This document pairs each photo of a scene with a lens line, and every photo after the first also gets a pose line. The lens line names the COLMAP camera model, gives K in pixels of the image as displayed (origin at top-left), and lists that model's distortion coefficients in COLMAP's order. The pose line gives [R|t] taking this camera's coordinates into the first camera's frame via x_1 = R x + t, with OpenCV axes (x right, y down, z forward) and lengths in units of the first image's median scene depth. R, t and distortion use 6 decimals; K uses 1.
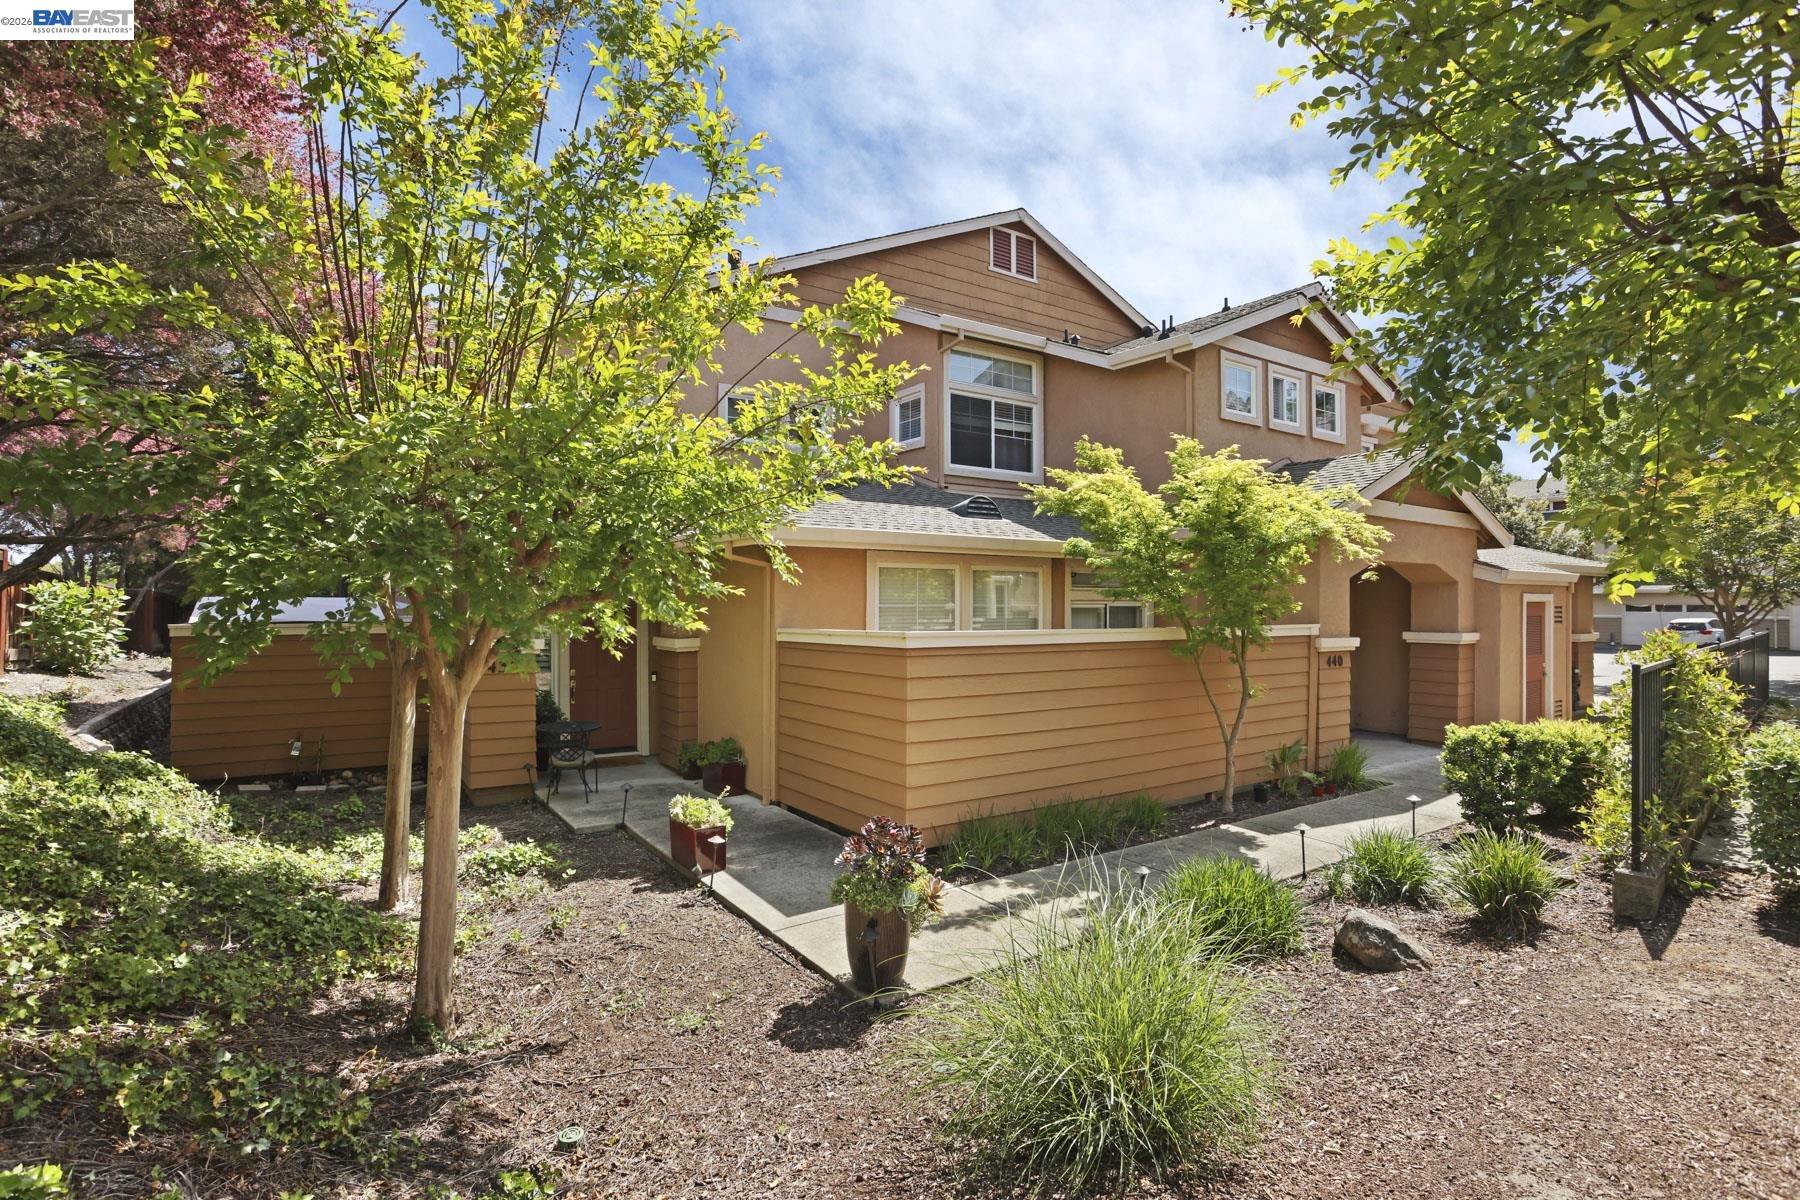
lens RADIAL K [[874.0, 0, 900.0], [0, 874.0, 600.0], [0, 0, 1]] dist [-0.073881, 0.034946]
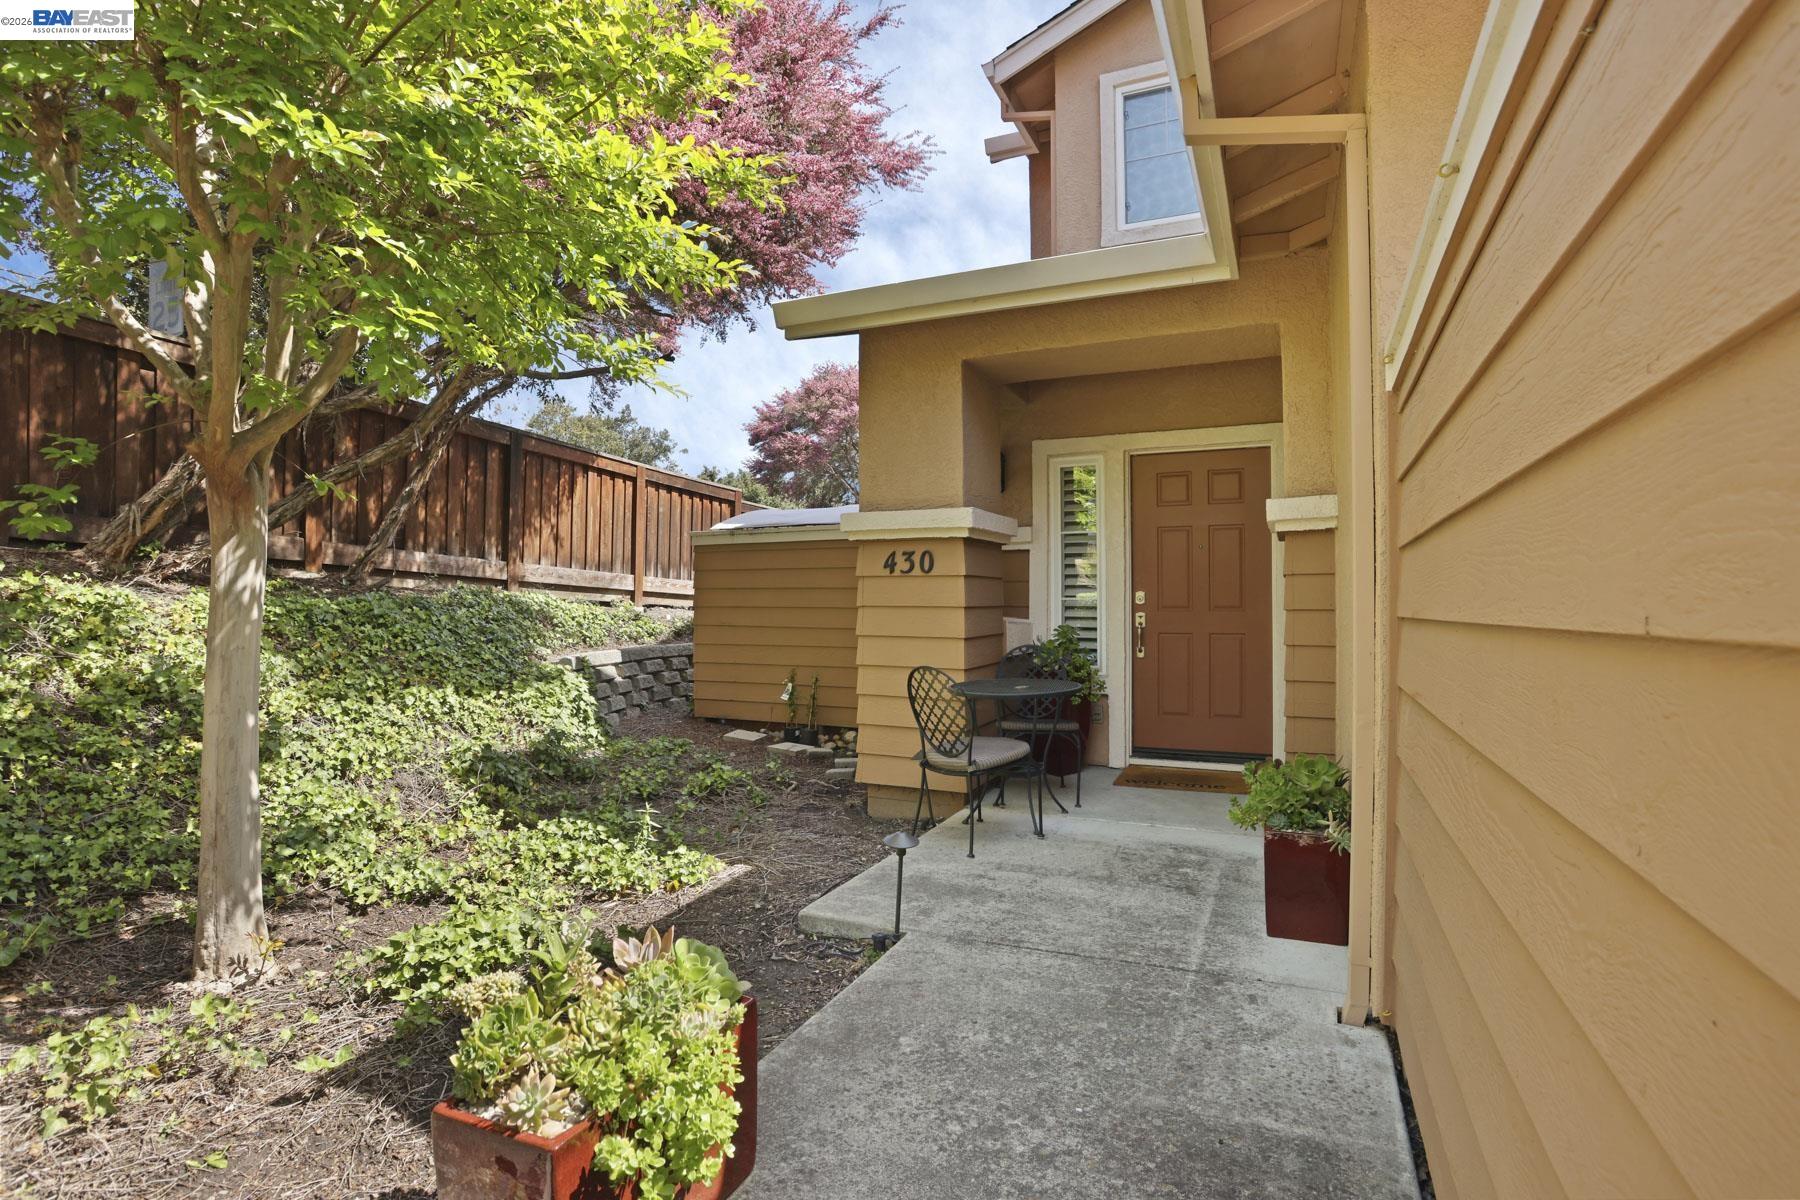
lens RADIAL K [[874.0, 0, 900.0], [0, 874.0, 600.0], [0, 0, 1]] dist [-0.073881, 0.034946]
pose [[0.507369, -0.008111, -0.861691, 0.000082], [0.007028, 0.999961, -0.005275, 0.108007], [0.861700, -0.003380, 0.507406, 0.753883]]
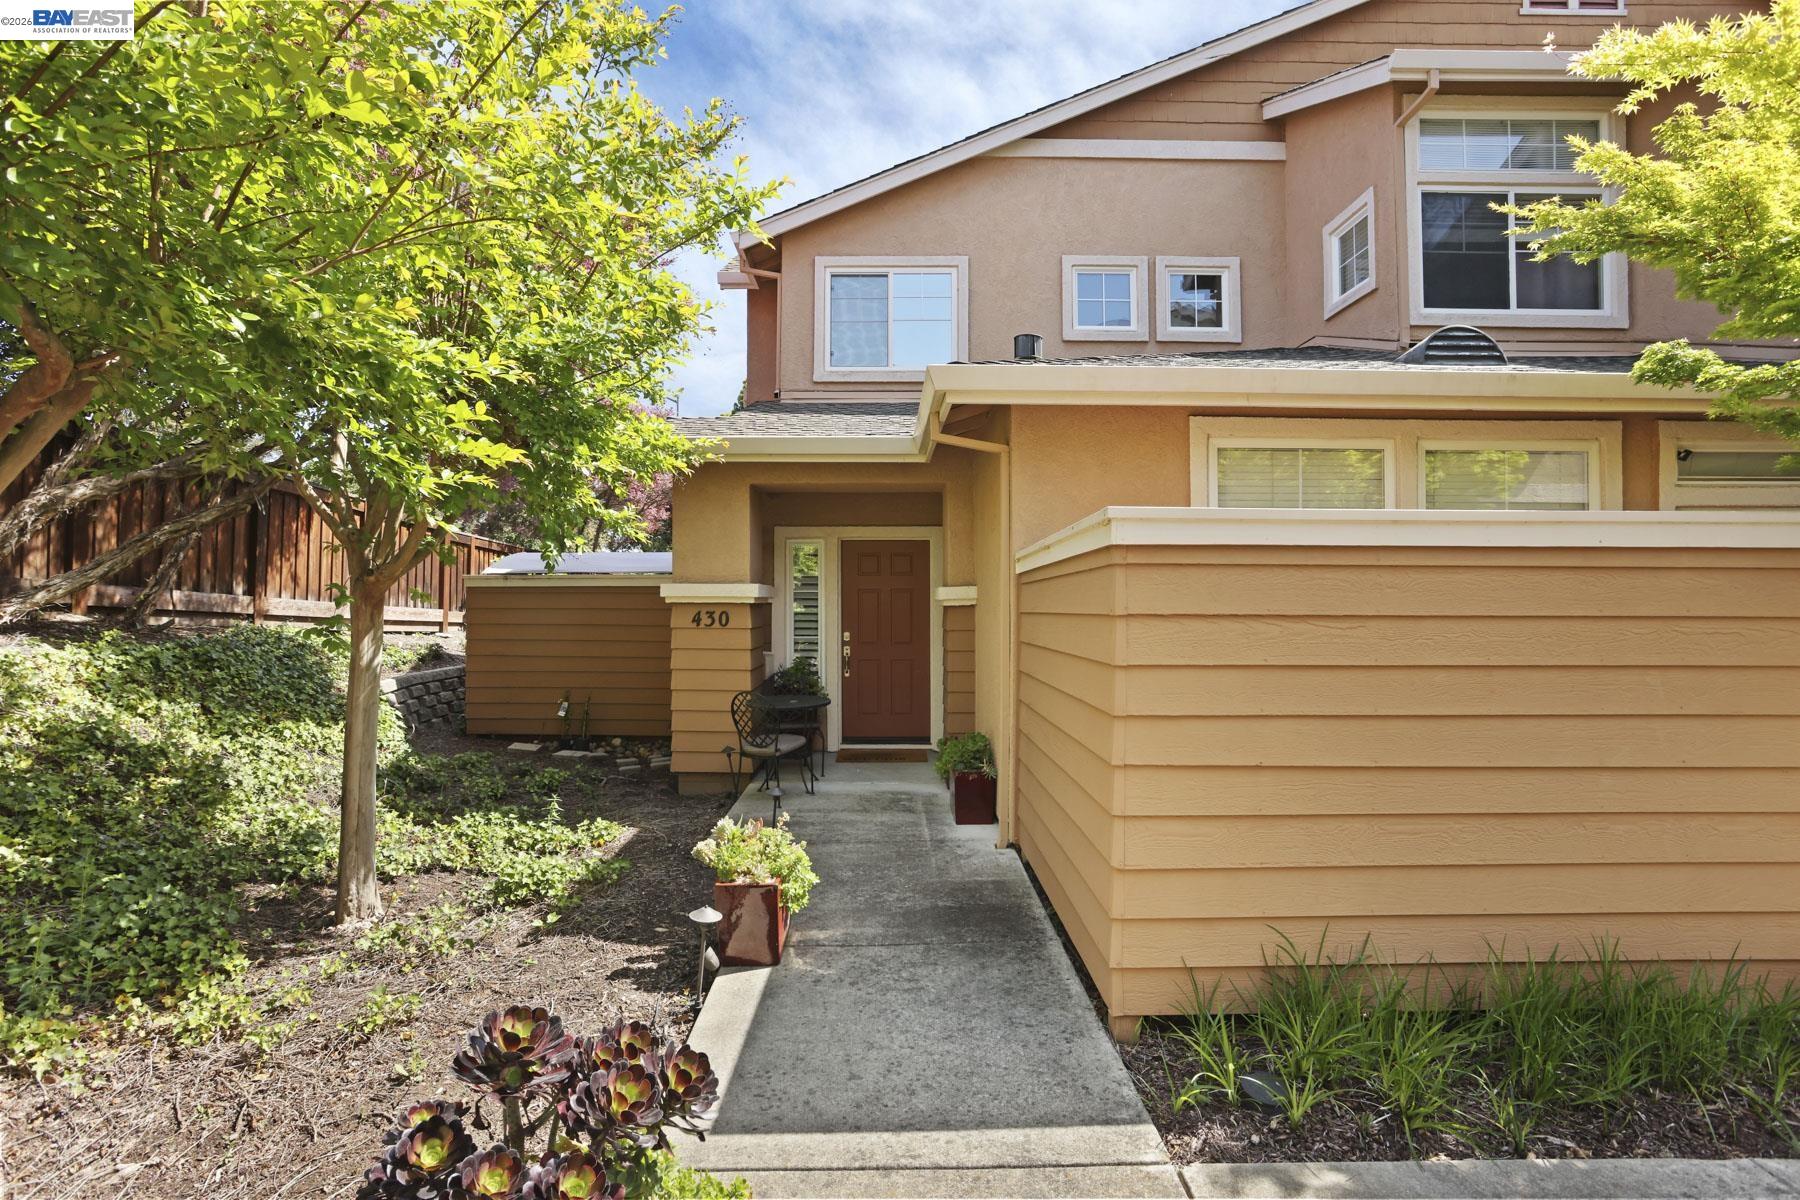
lens RADIAL K [[874.0, 0, 900.0], [0, 874.0, 600.0], [0, 0, 1]] dist [-0.073881, 0.034946]
pose [[0.828209, -0.004867, -0.560398, 0.126821], [0.004296, 0.999988, -0.002337, 0.065632], [0.560403, -0.000472, 0.828220, 0.463161]]
